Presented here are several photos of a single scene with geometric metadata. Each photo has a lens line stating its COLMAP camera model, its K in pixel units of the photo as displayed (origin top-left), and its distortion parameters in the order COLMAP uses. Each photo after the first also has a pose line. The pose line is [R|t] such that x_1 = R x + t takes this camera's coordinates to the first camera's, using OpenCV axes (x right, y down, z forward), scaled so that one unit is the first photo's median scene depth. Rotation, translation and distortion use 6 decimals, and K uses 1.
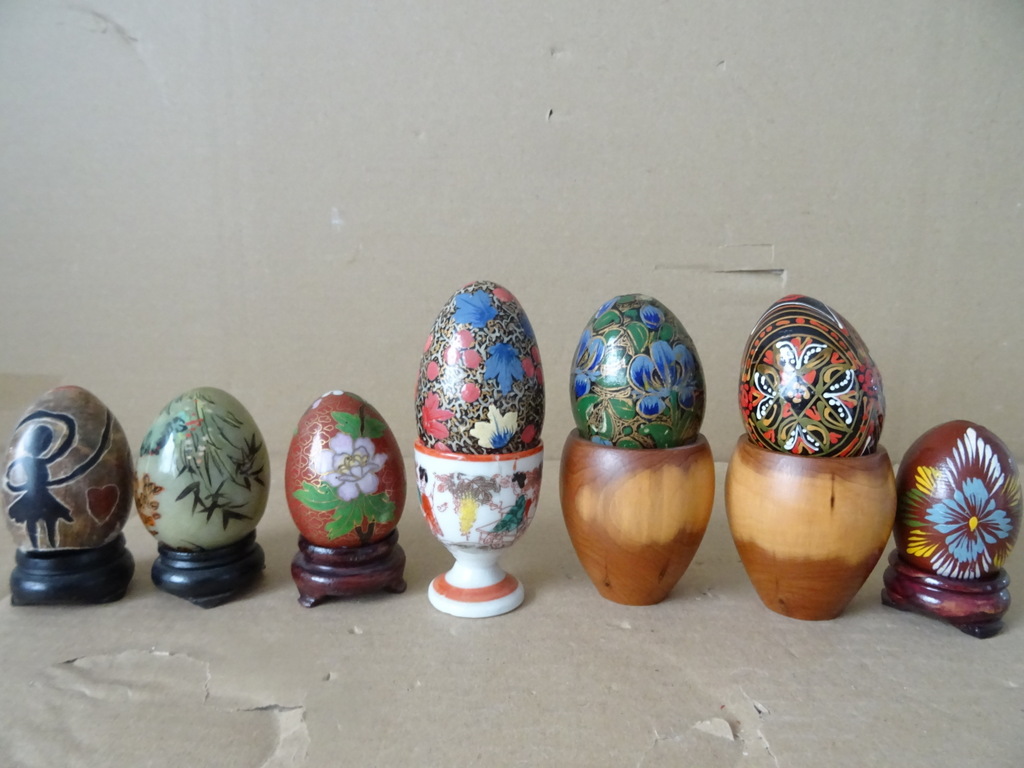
lens RADIAL K [[725.2, 0, 512.0], [0, 725.2, 384.0], [0, 0, 1]] dist [0.042872, -0.070041]
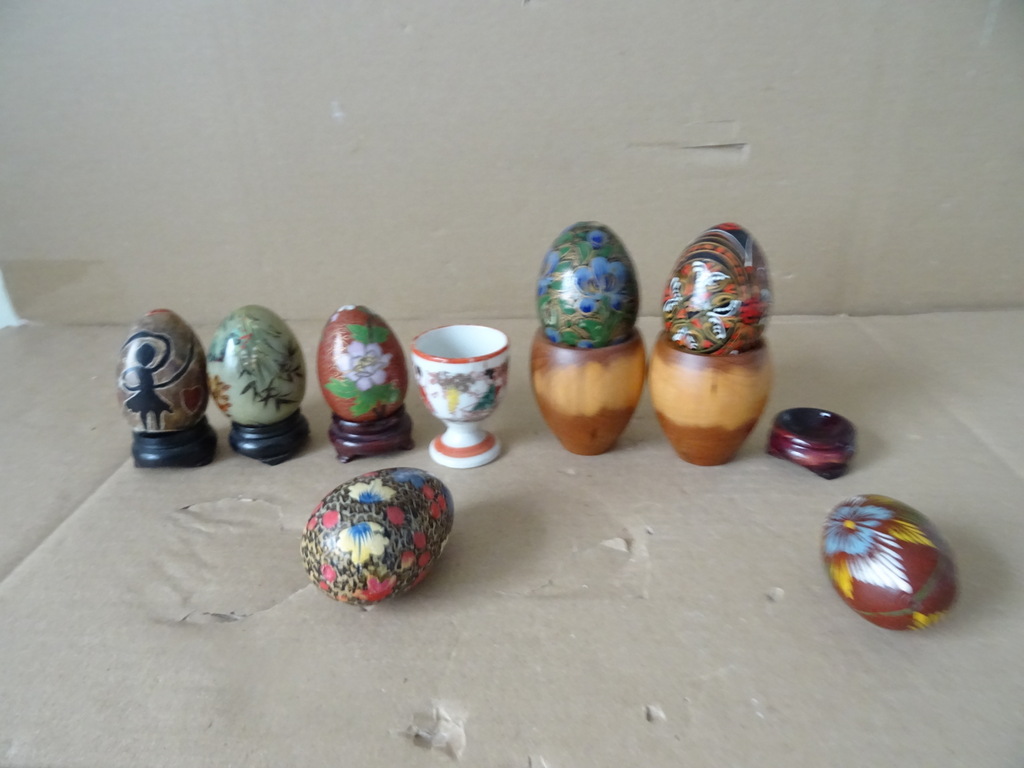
lens RADIAL K [[725.2, 0, 512.0], [0, 725.2, 384.0], [0, 0, 1]] dist [0.042872, -0.070041]
pose [[0.998866, -0.023368, -0.041482, 0.104850], [0.033680, 0.962626, 0.268732, -0.205699], [0.033652, -0.269825, 0.962321, -0.291268]]
